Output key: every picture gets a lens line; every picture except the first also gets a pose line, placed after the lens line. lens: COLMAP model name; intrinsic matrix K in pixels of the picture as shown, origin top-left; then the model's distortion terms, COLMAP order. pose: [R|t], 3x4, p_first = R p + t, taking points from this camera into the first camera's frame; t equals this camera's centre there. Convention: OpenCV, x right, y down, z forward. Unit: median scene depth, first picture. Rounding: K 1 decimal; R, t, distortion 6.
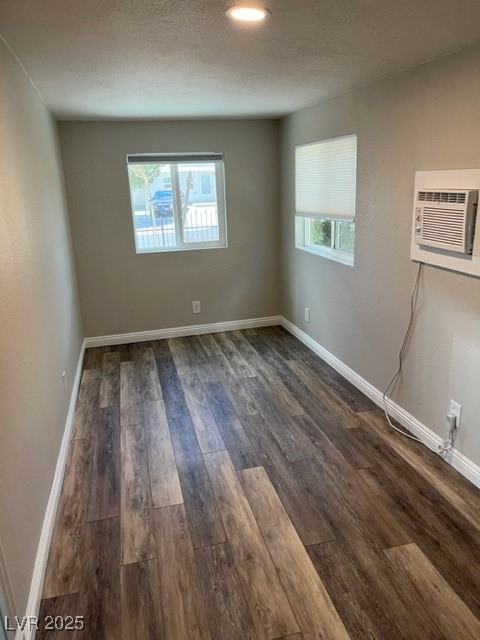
lens RADIAL K [[492.0, 0, 240.2], [0, 492.0, 320.8], [0, 0, 1]] dist [0.042313, -0.021088]
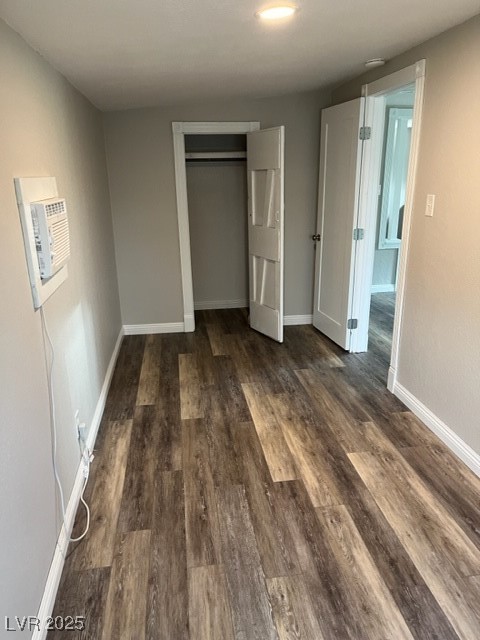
lens RADIAL K [[492.0, 0, 238.1], [0, 492.0, 318.2], [0, 0, 1]] dist [0.042313, -0.021088]
pose [[-0.993648, 0.015896, 0.111401, 0.002203], [0.073840, 0.839137, 0.538884, -0.516081], [-0.084914, 0.543688, -0.834981, 1.738295]]
